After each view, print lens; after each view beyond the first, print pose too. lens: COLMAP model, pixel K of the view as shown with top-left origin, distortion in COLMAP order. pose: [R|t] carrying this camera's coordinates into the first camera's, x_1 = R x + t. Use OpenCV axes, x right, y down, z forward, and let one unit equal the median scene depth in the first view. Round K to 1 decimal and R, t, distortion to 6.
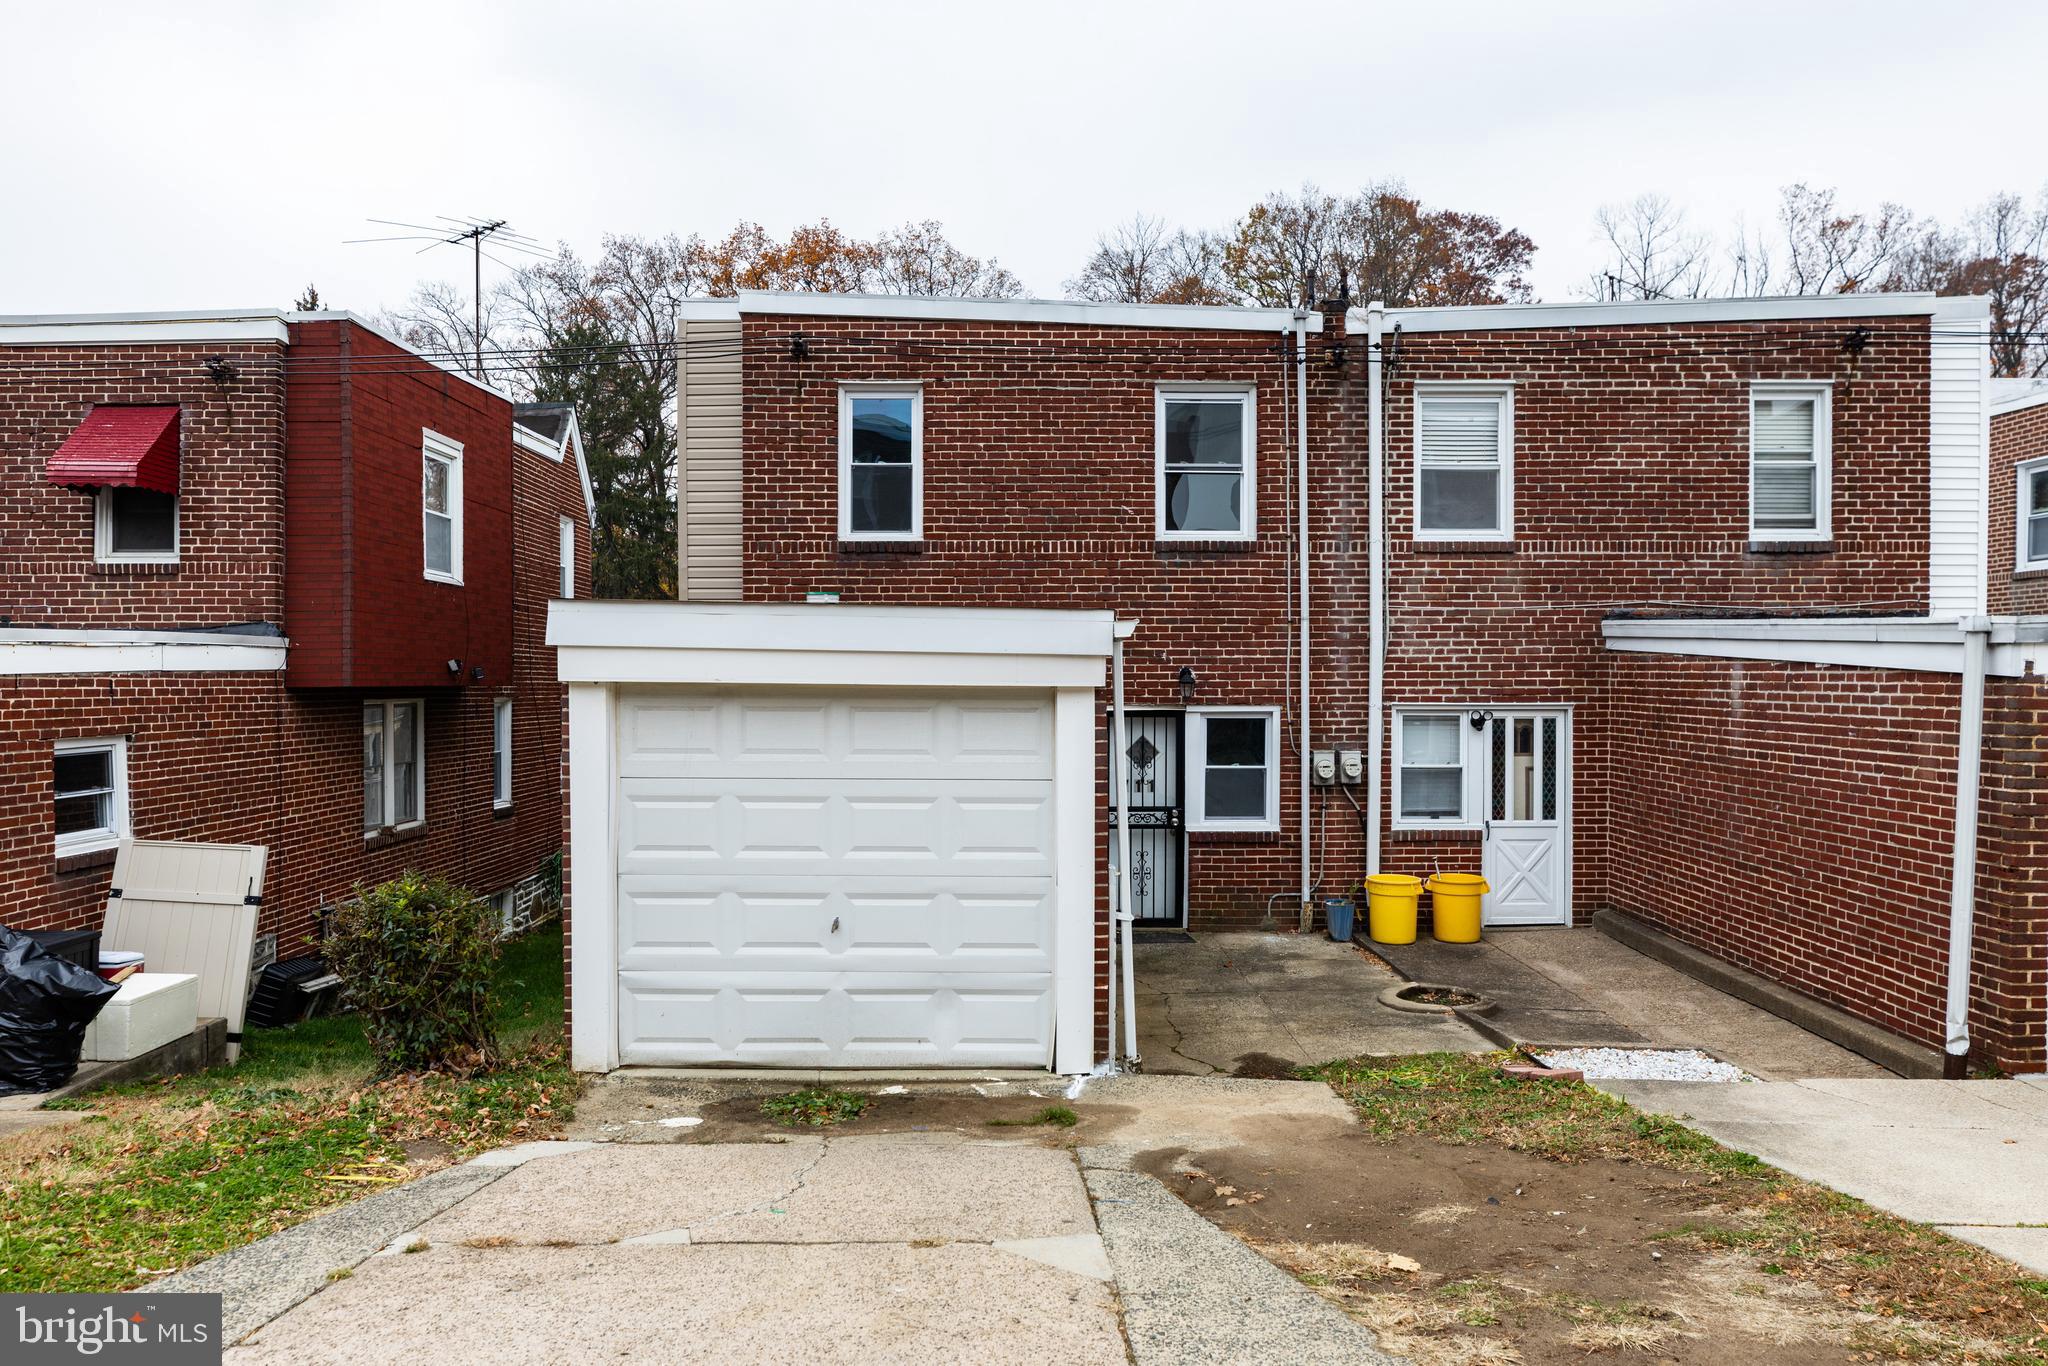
lens RADIAL K [[1552.1, 0, 1029.6], [0, 1552.1, 686.0], [0, 0, 1]] dist [0.001855, 0.005728]
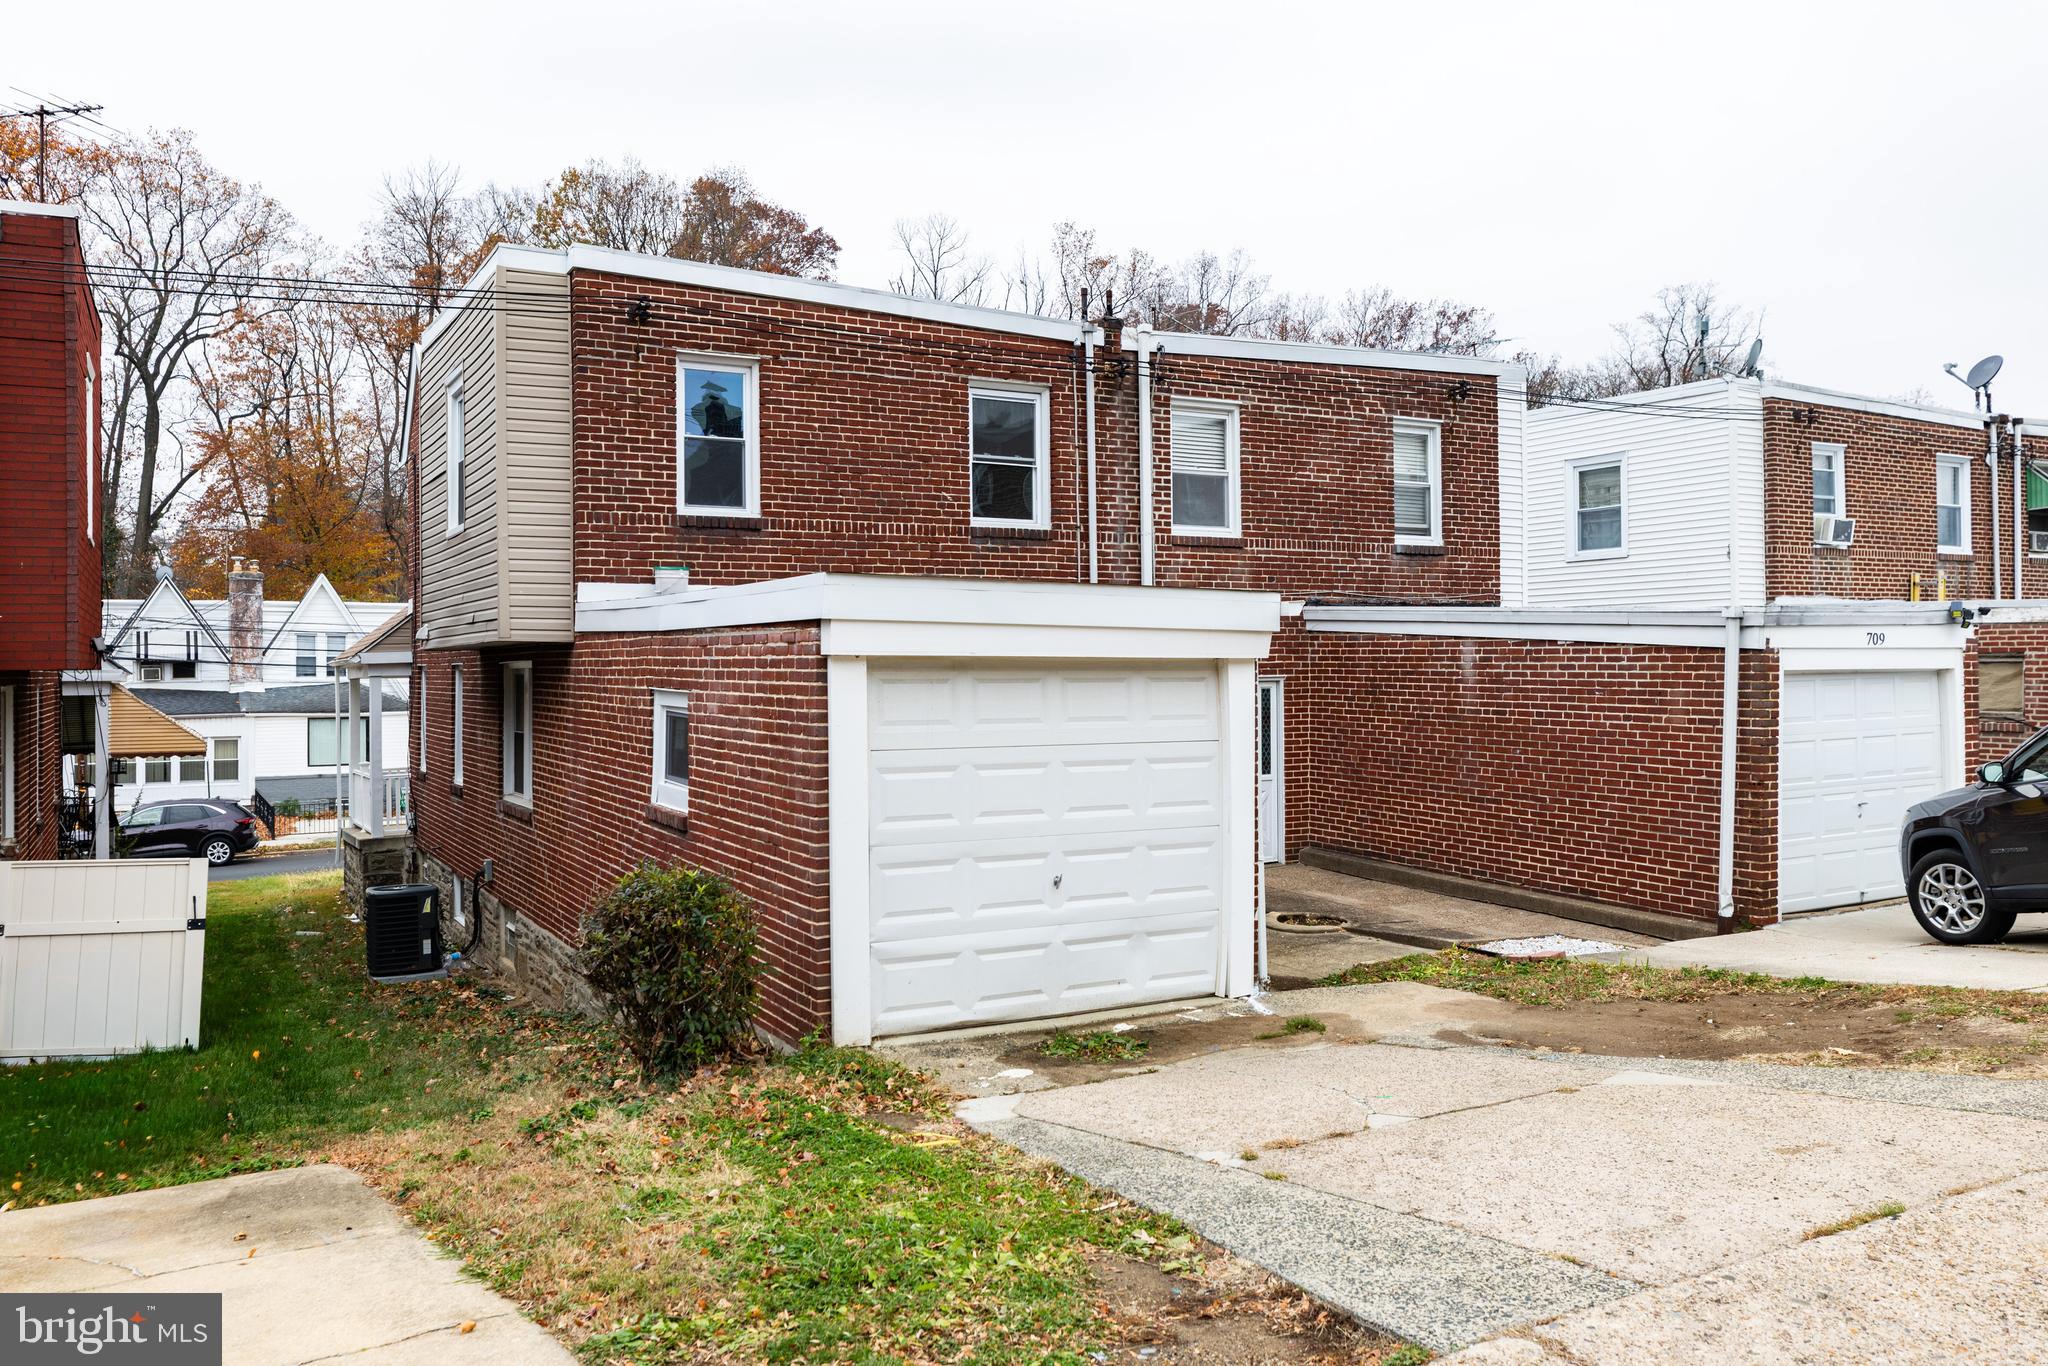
lens RADIAL K [[1552.1, 0, 1127.6], [0, 1552.1, 635.9], [0, 0, 1]] dist [0.001855, 0.005728]
pose [[0.869705, 0.003037, 0.493563, -0.355351], [0.007597, 0.999780, -0.019539, 0.003227], [-0.493514, 0.020742, 0.869491, 0.022774]]
